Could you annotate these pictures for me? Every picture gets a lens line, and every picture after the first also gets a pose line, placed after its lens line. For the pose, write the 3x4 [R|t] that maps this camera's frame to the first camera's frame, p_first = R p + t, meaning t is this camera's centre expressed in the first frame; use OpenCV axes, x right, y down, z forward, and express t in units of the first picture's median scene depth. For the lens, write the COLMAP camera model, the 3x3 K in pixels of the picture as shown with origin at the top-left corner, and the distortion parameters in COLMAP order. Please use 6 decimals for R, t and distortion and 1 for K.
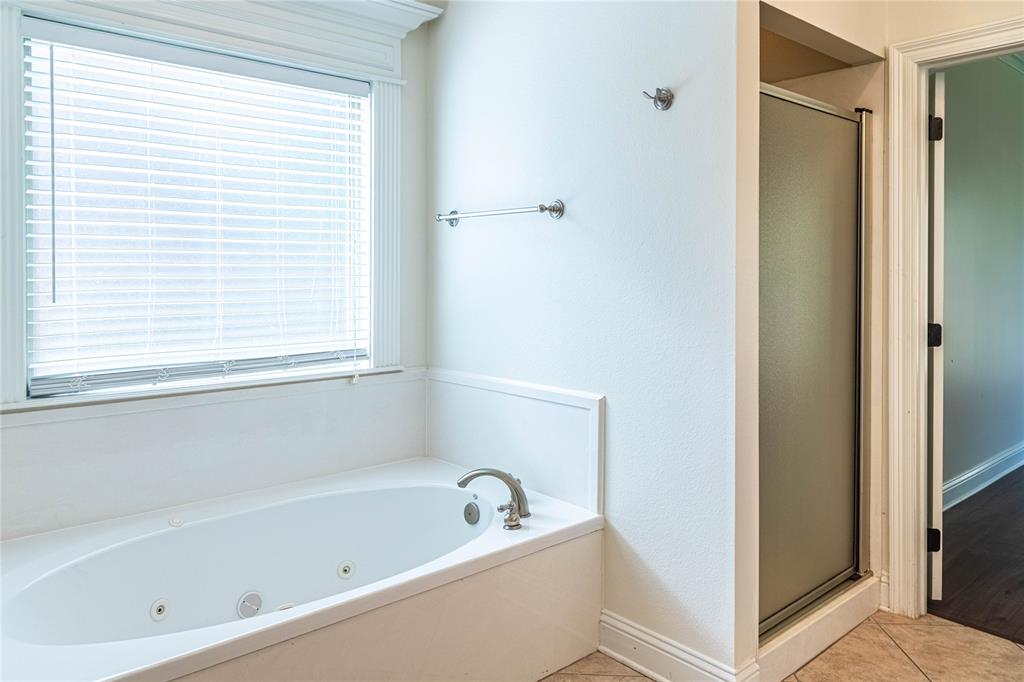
lens RADIAL K [[723.5, 0, 512.0], [0, 723.5, 341.0], [0, 0, 1]] dist [-0.003738, -0.000374]
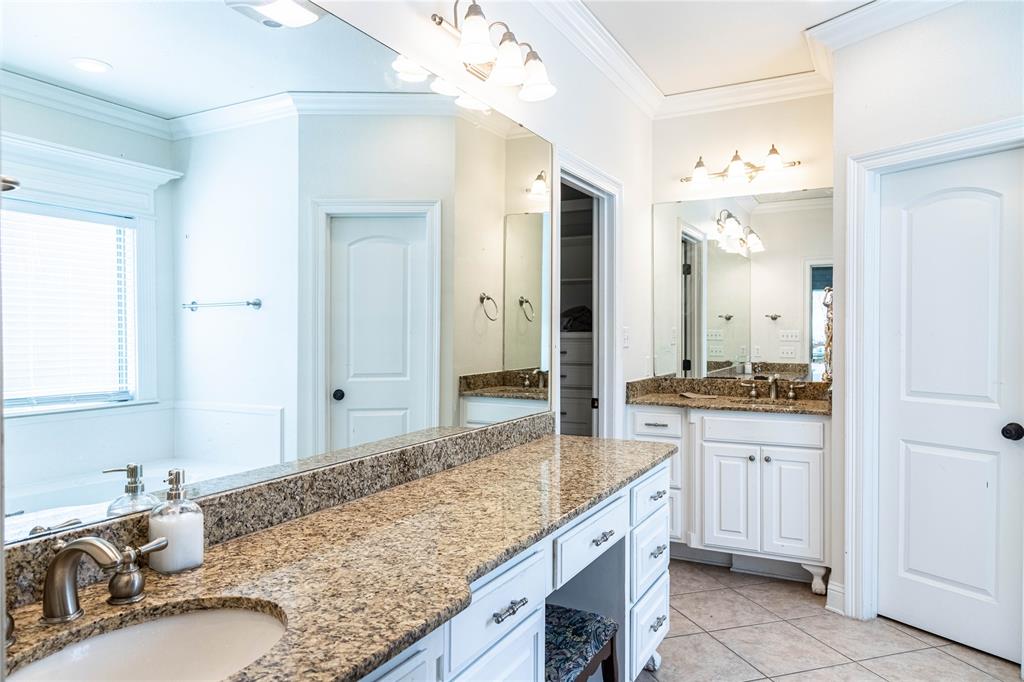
lens RADIAL K [[723.5, 0, 512.0], [0, 723.5, 341.0], [0, 0, 1]] dist [-0.003738, -0.000374]
pose [[0.941282, -0.011972, 0.337408, 0.041559], [0.045608, 0.994719, -0.091942, 0.079313], [-0.334526, 0.101932, 0.936858, -0.687238]]
